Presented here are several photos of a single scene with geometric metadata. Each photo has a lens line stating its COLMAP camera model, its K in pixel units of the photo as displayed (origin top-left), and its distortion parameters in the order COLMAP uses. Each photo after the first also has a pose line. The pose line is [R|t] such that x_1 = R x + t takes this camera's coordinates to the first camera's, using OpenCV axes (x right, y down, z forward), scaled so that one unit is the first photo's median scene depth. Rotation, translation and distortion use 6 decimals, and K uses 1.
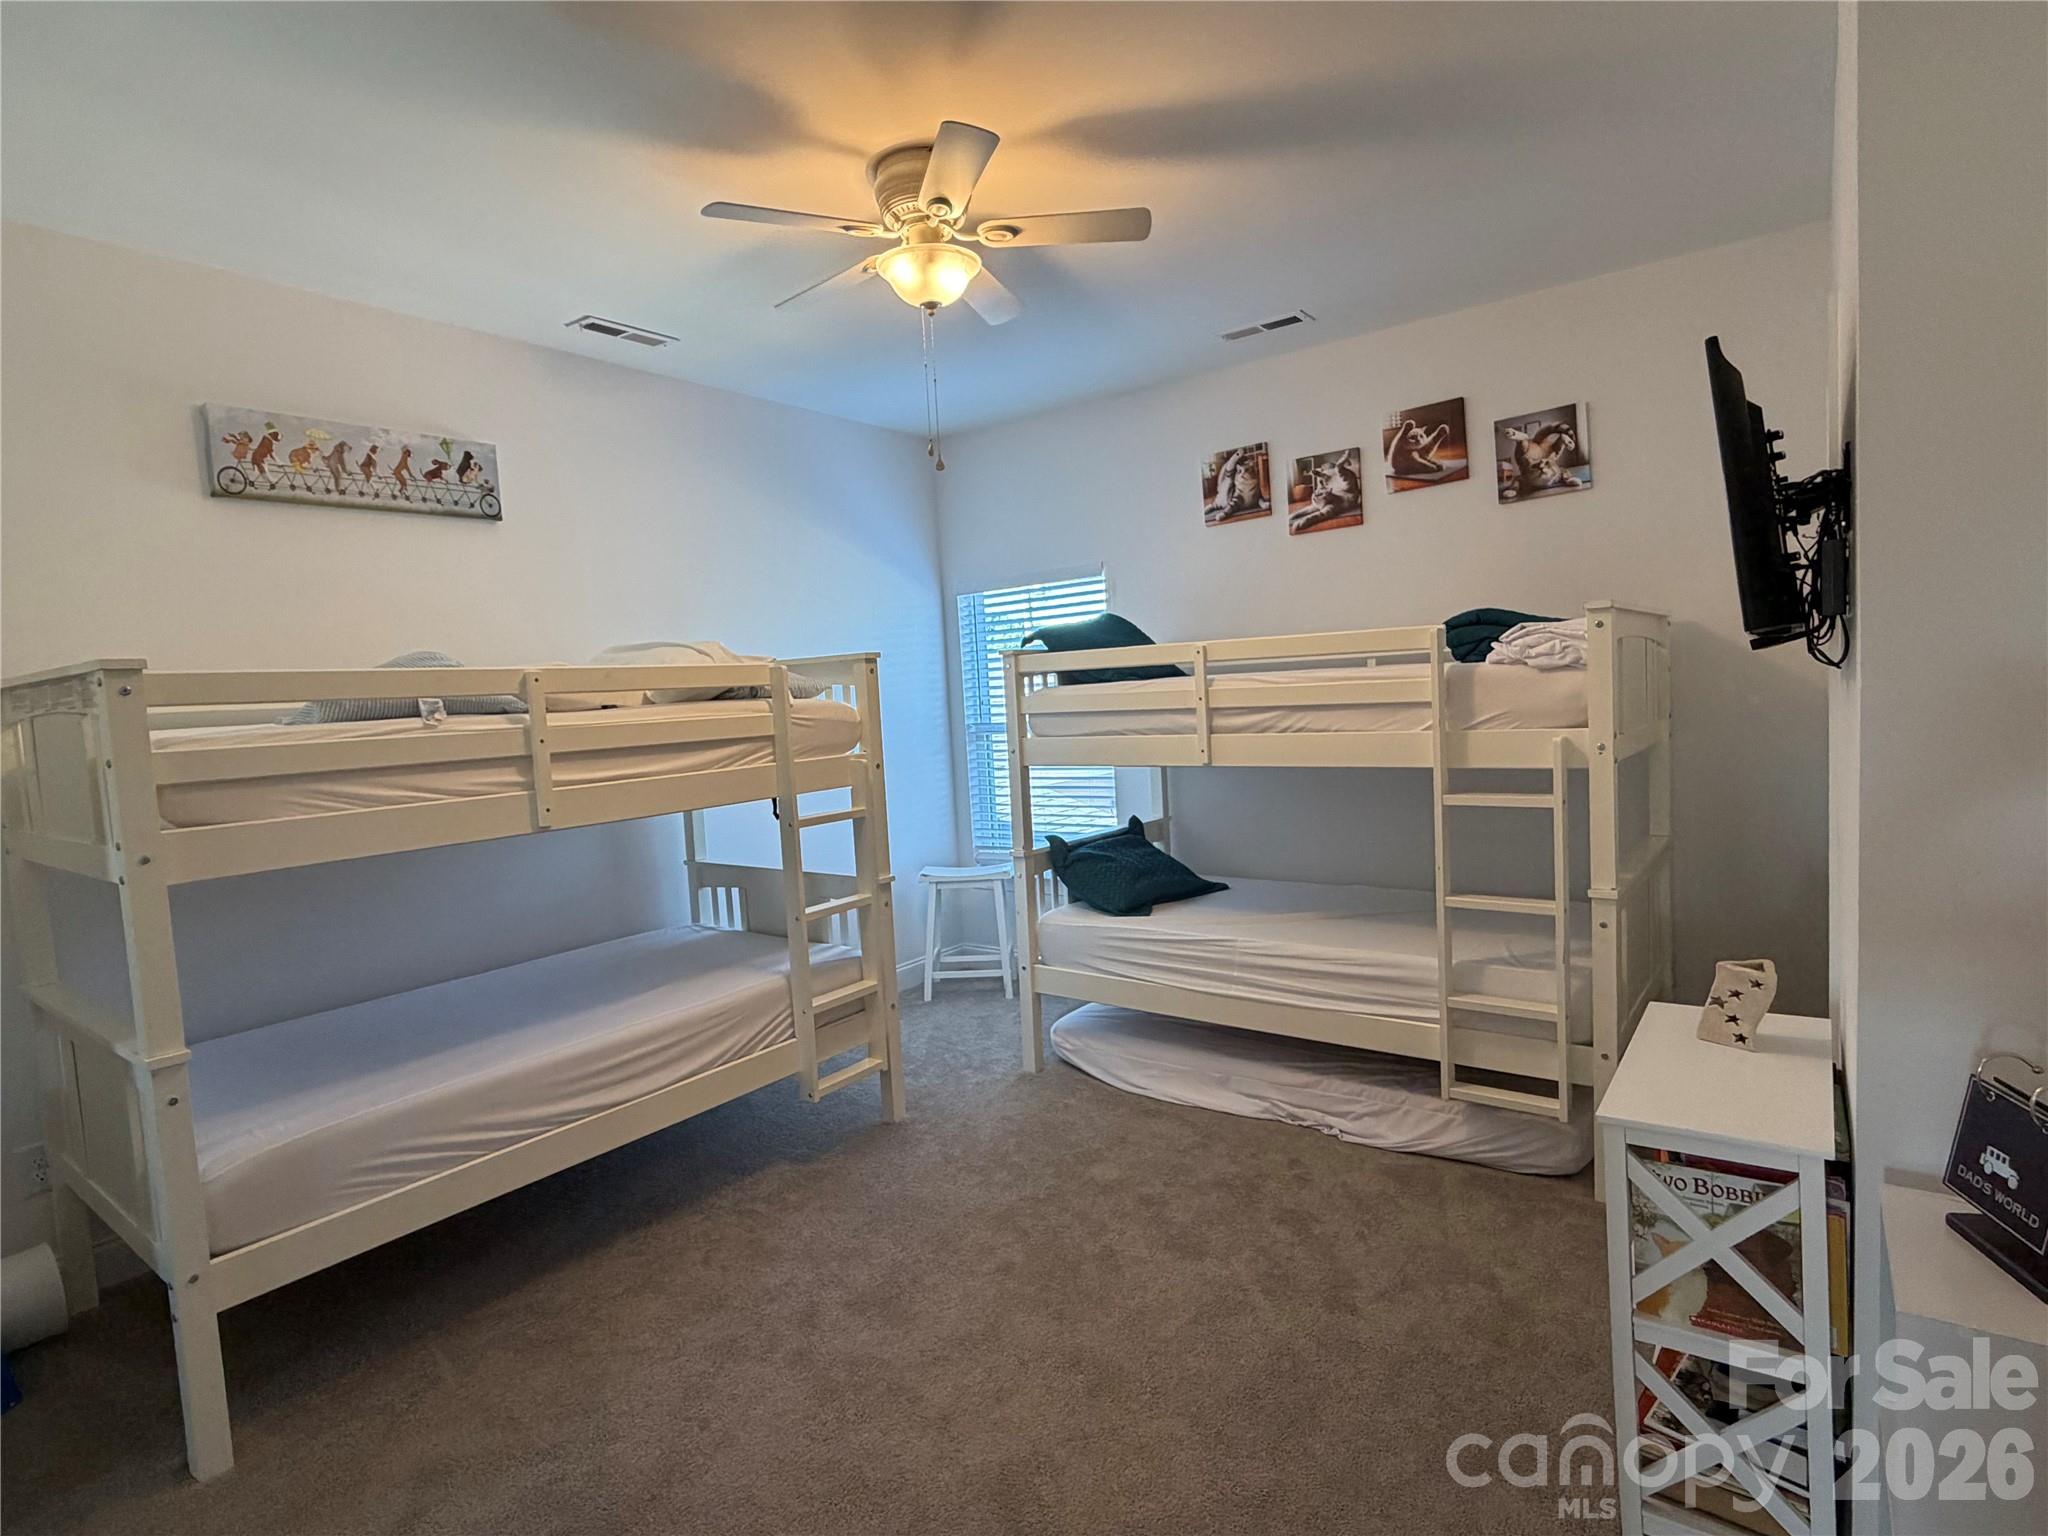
lens RADIAL K [[1052.4, 0, 1024.0], [0, 1052.4, 768.0], [0, 0, 1]] dist [0.000543, 0.000430]
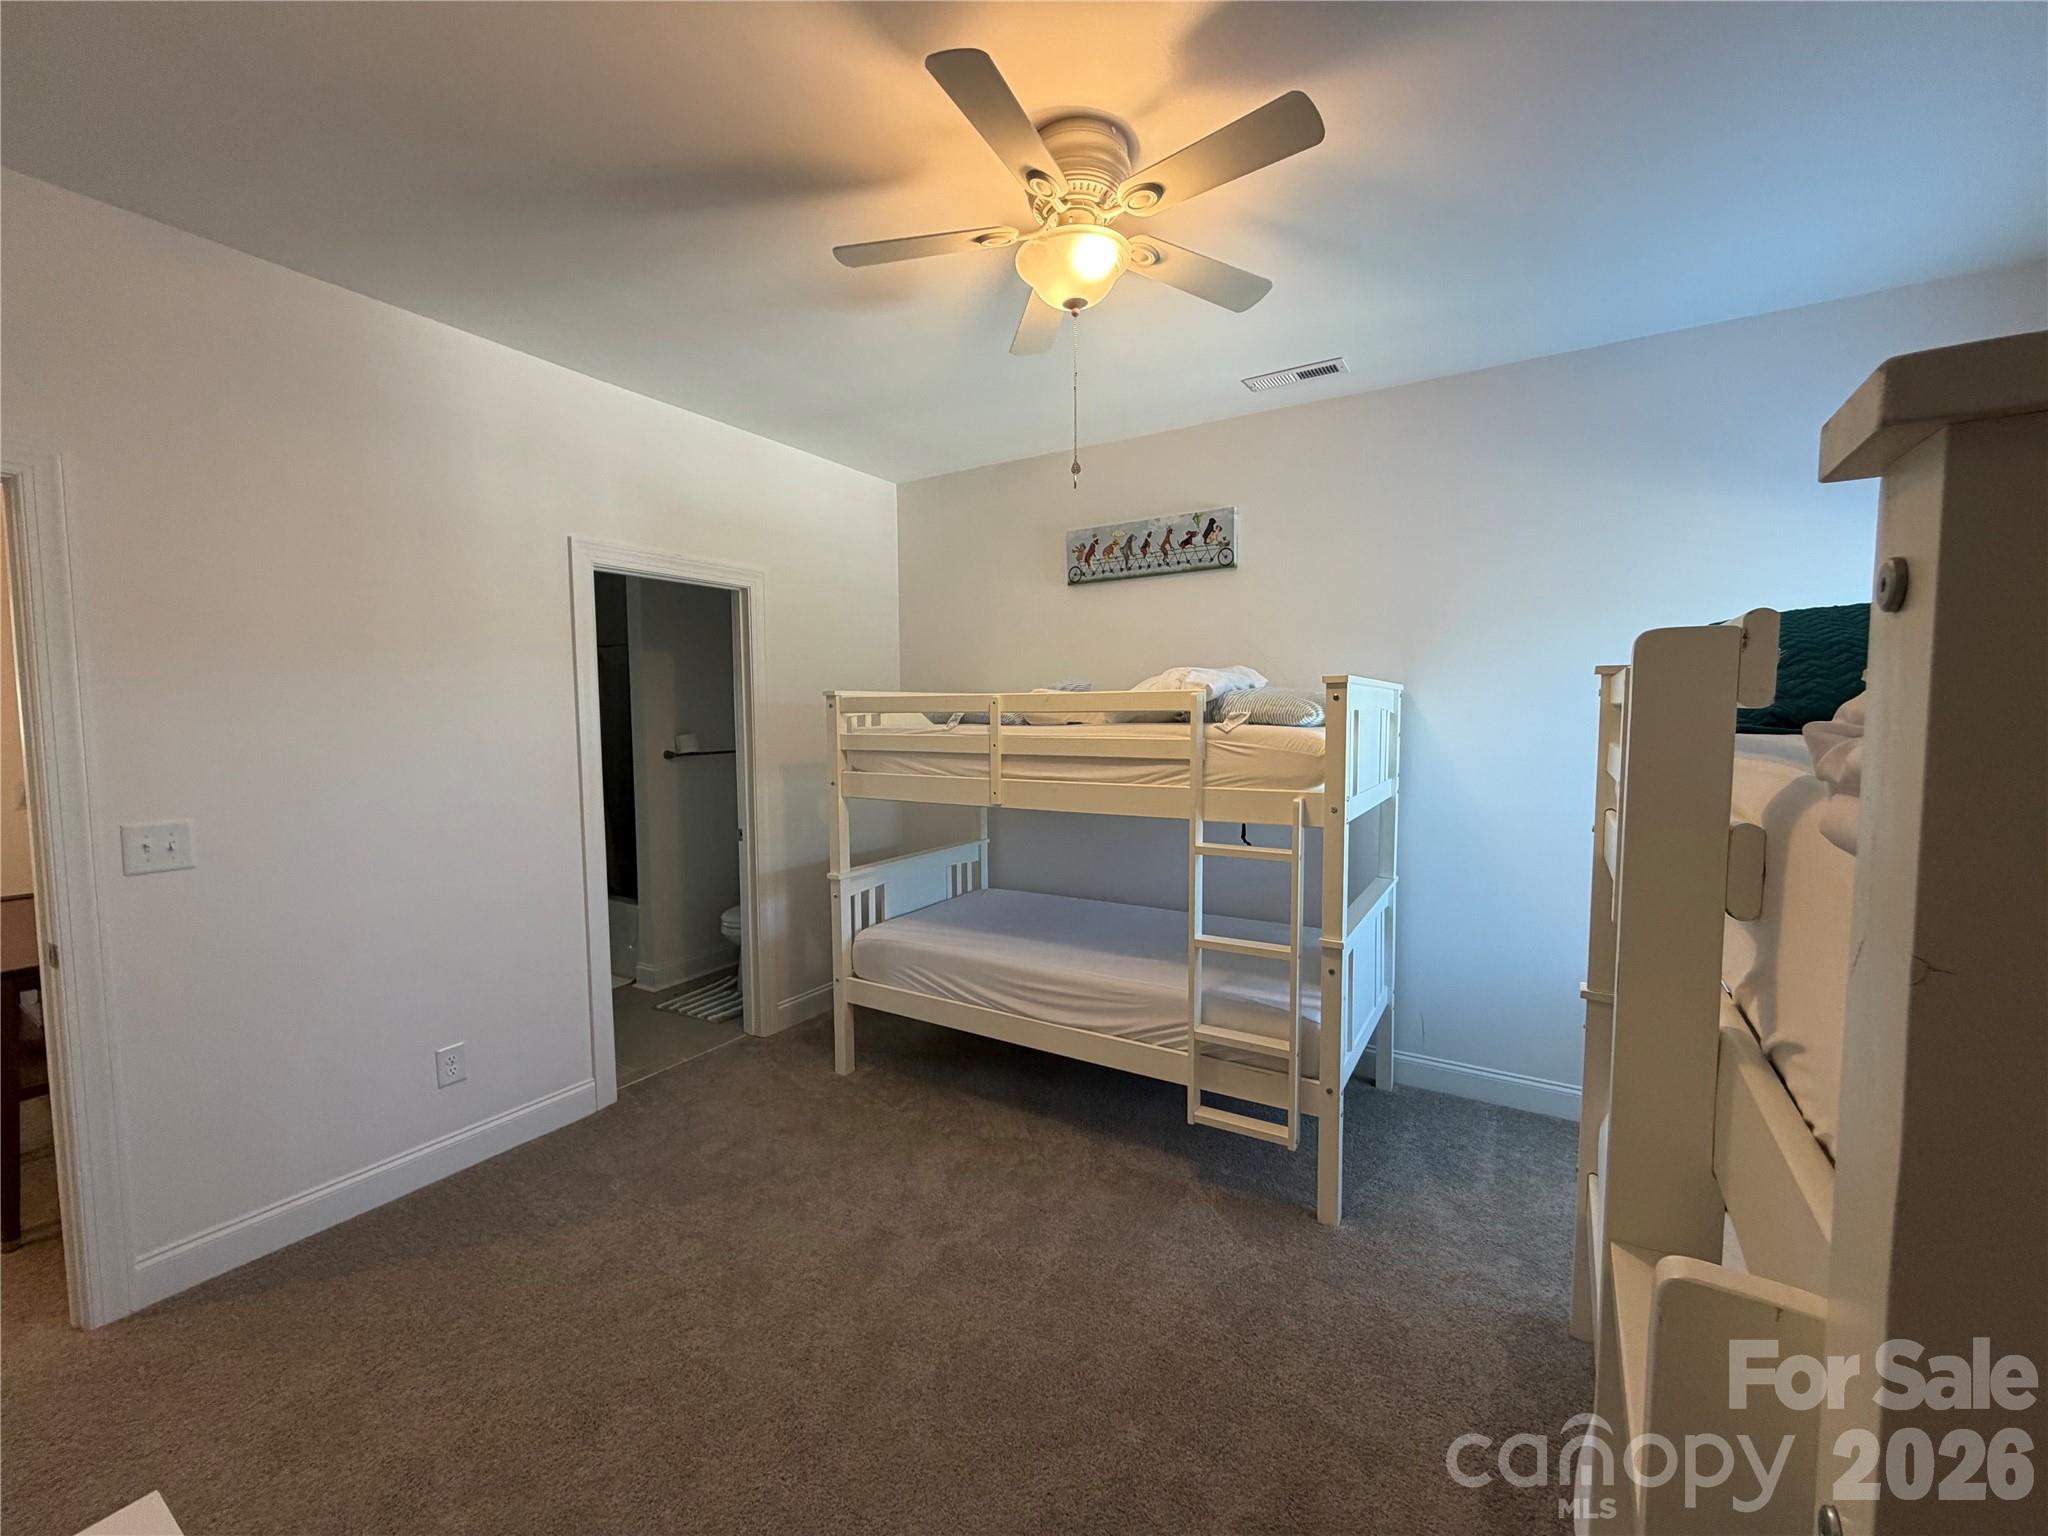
lens RADIAL K [[817.7, 0, 1018.0], [0, 817.7, 766.7], [0, 0, 1]] dist [-0.000949, -0.000177]
pose [[0.085478, 0.117619, -0.989373, 0.533939], [-0.073127, 0.991070, 0.111503, -0.099968], [0.993653, 0.062819, 0.093316, 0.751162]]
